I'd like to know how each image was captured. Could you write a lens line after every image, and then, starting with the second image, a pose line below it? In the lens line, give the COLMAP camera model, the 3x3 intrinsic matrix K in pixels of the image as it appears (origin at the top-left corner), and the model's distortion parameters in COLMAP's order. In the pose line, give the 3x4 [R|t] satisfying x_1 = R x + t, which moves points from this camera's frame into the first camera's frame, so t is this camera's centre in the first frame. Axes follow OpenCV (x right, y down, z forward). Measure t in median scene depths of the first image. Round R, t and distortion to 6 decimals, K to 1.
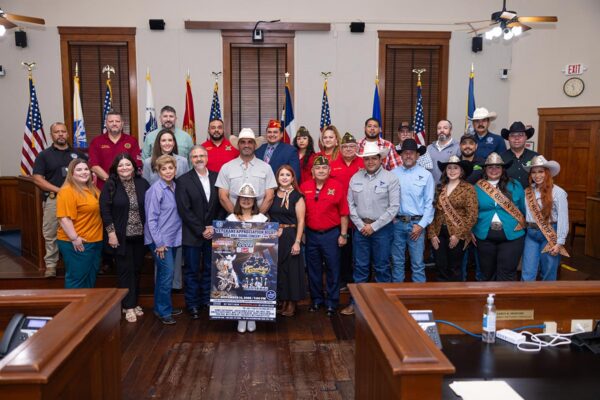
lens RADIAL K [[542.5, 0, 300.0], [0, 542.5, 200.0], [0, 0, 1]] dist [0.004838, 0.002435]
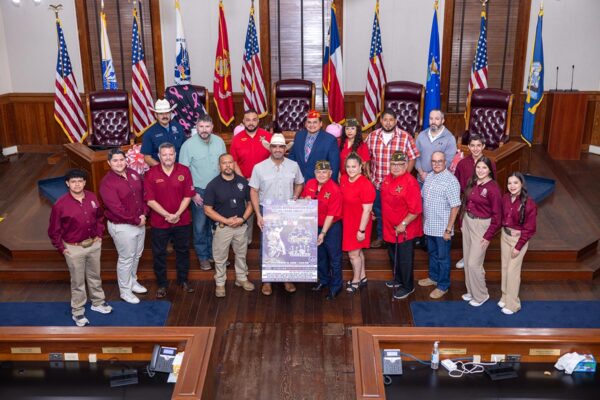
lens RADIAL K [[894.3, 0, 300.0], [0, 894.3, 200.0], [0, 0, 1]] dist [0.024401, 0.014940]
pose [[0.996590, 0.021950, -0.079537, 0.048100], [-0.000050, 0.964126, 0.265446, -0.315434], [0.082511, -0.264537, 0.960839, -0.501401]]
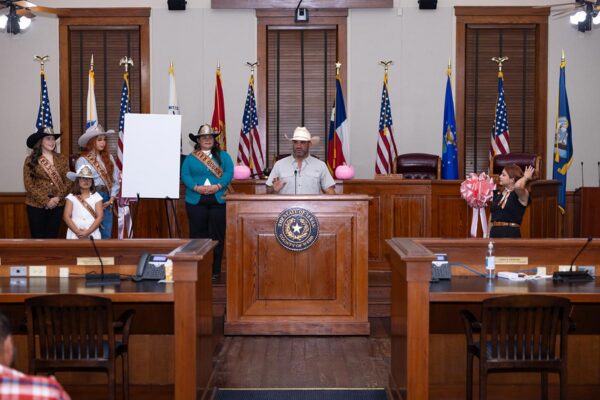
lens RADIAL K [[965.9, 0, 294.1], [0, 965.9, 200.3], [0, 0, 1]] dist [0.005186, -0.051725]
pose [[0.997656, 0.000313, -0.068428, 0.010073], [-0.005141, 0.997506, -0.070394, 0.079295], [0.068236, 0.070580, 0.995169, -0.461838]]
